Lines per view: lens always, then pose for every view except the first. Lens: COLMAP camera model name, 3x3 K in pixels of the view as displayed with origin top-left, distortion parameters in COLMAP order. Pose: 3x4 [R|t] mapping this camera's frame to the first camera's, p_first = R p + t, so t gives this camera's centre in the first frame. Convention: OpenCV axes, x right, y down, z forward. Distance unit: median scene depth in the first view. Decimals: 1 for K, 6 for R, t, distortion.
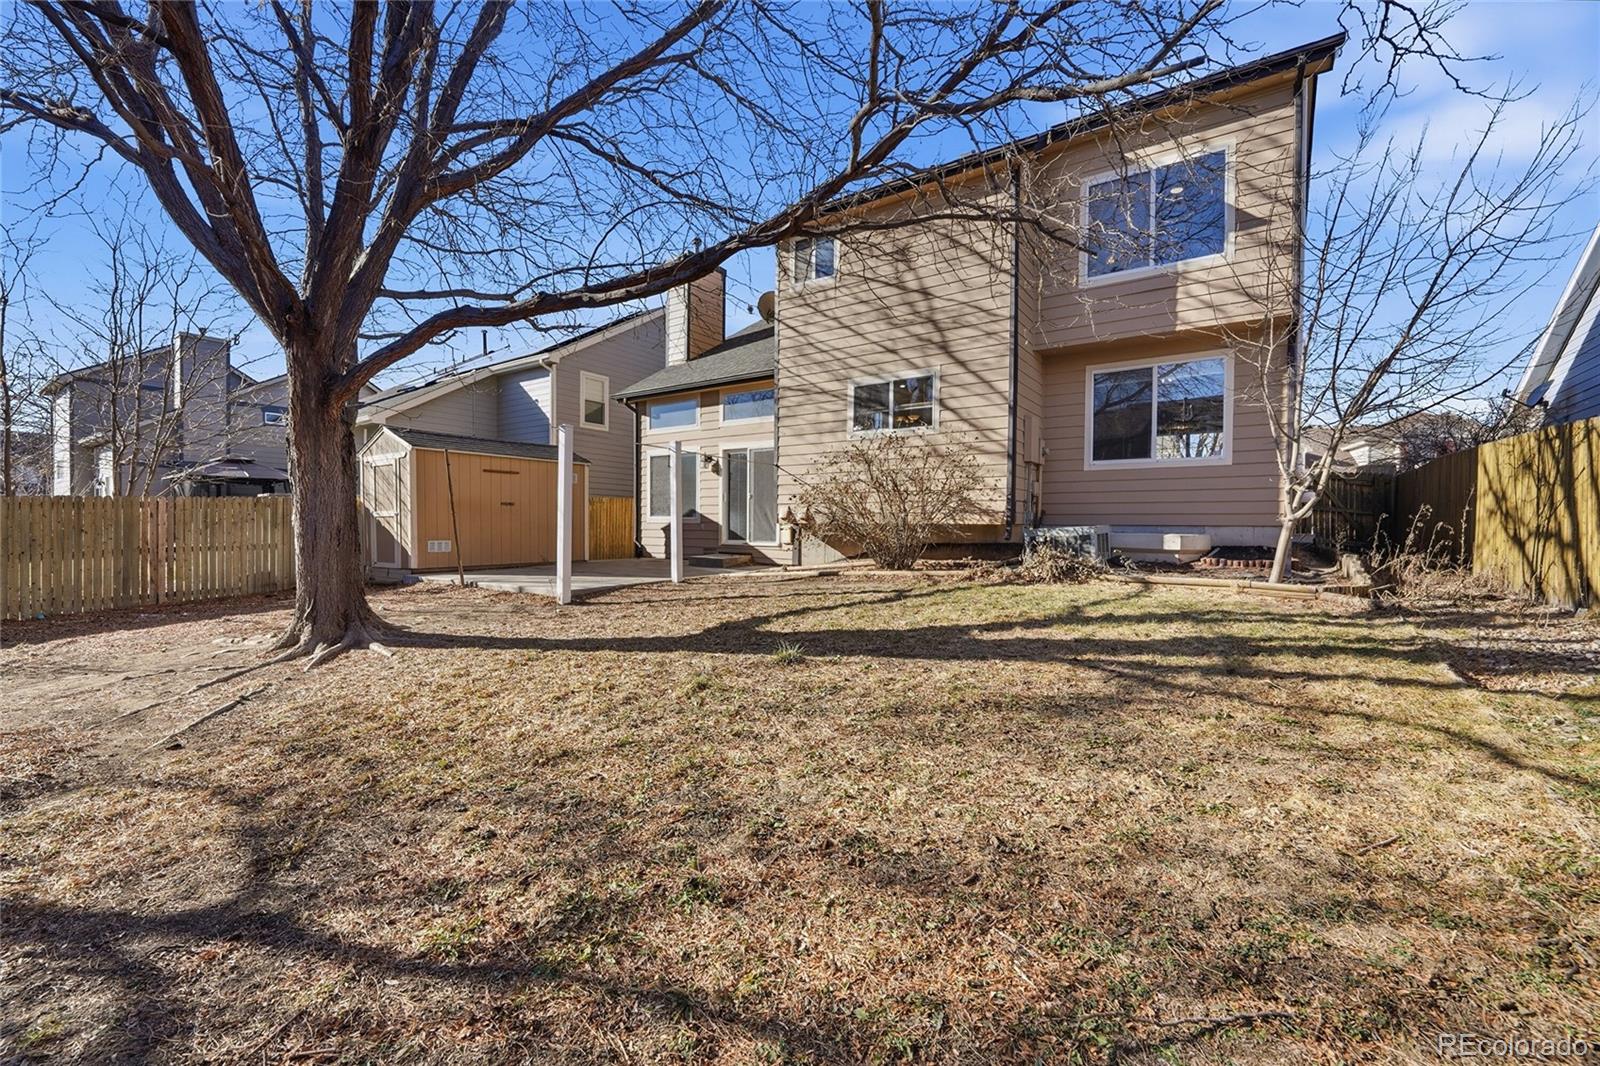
lens RADIAL K [[665.3, 0, 782.6], [0, 665.3, 546.5], [0, 0, 1]] dist [-0.007656, -0.000553]
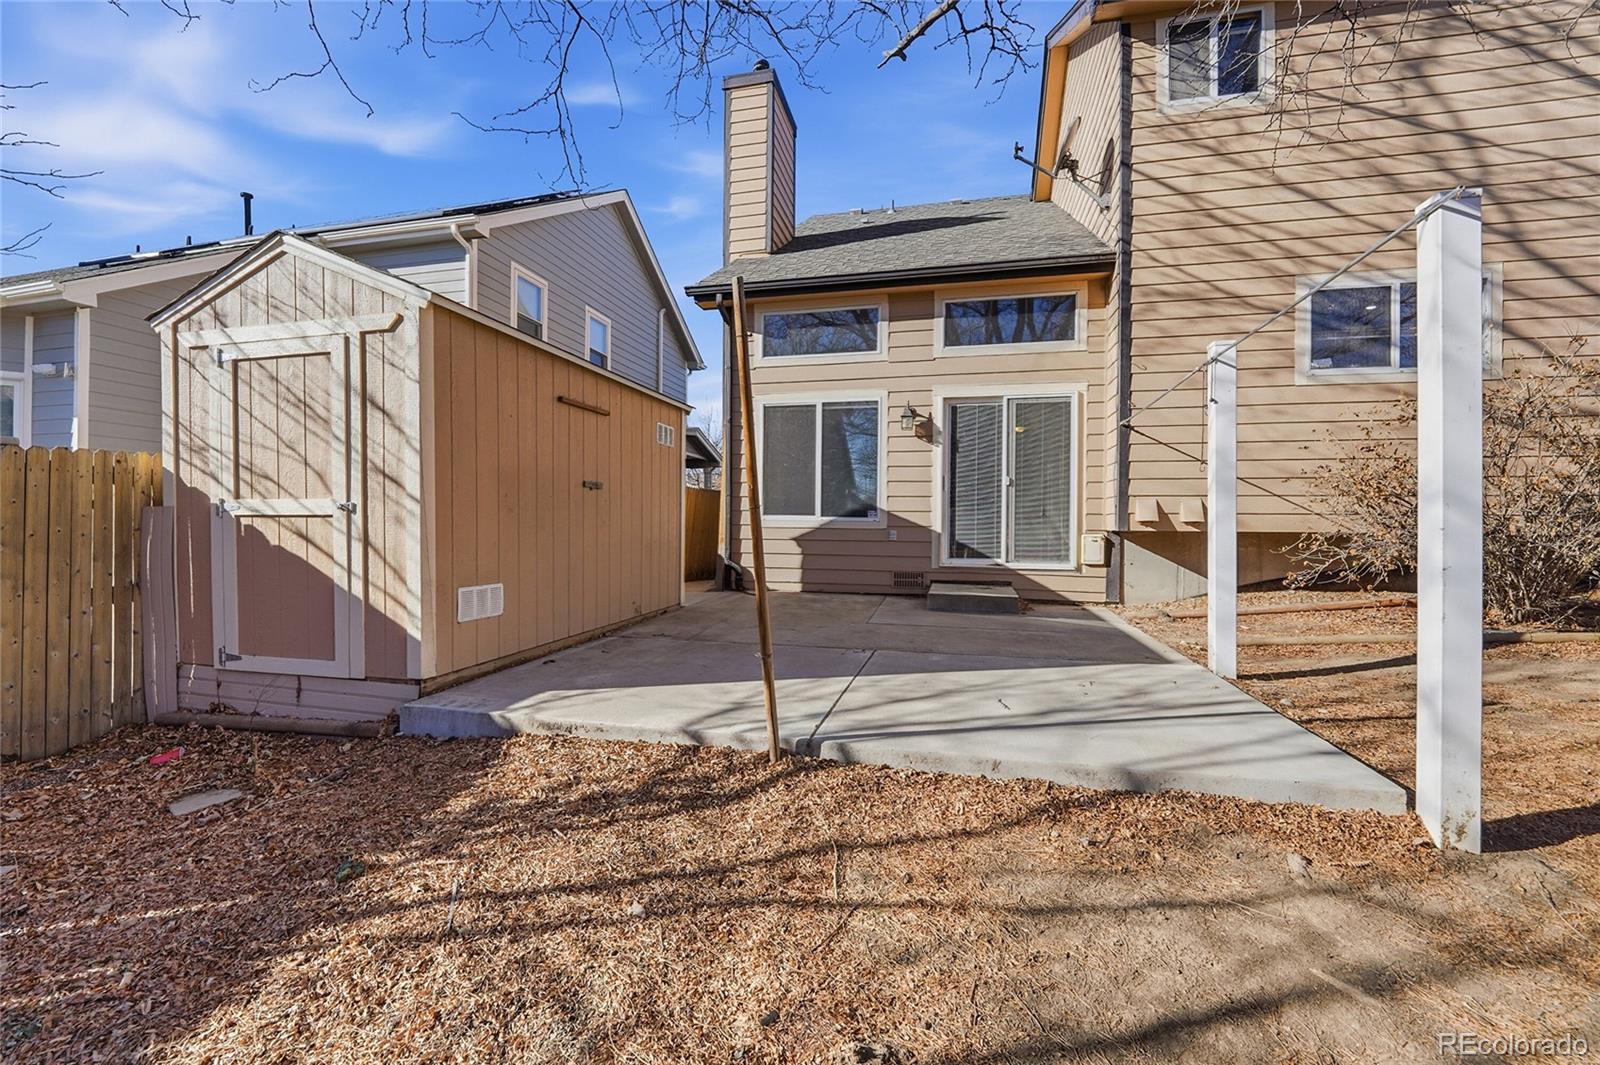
lens RADIAL K [[671.0, 0, 777.8], [0, 671.0, 533.2], [0, 0, 1]] dist [-0.011177, -0.000305]
pose [[0.930511, -0.005073, 0.366229, -0.462791], [0.009421, 0.999905, -0.010087, -0.028994], [-0.366143, 0.012837, 0.930470, 0.570257]]
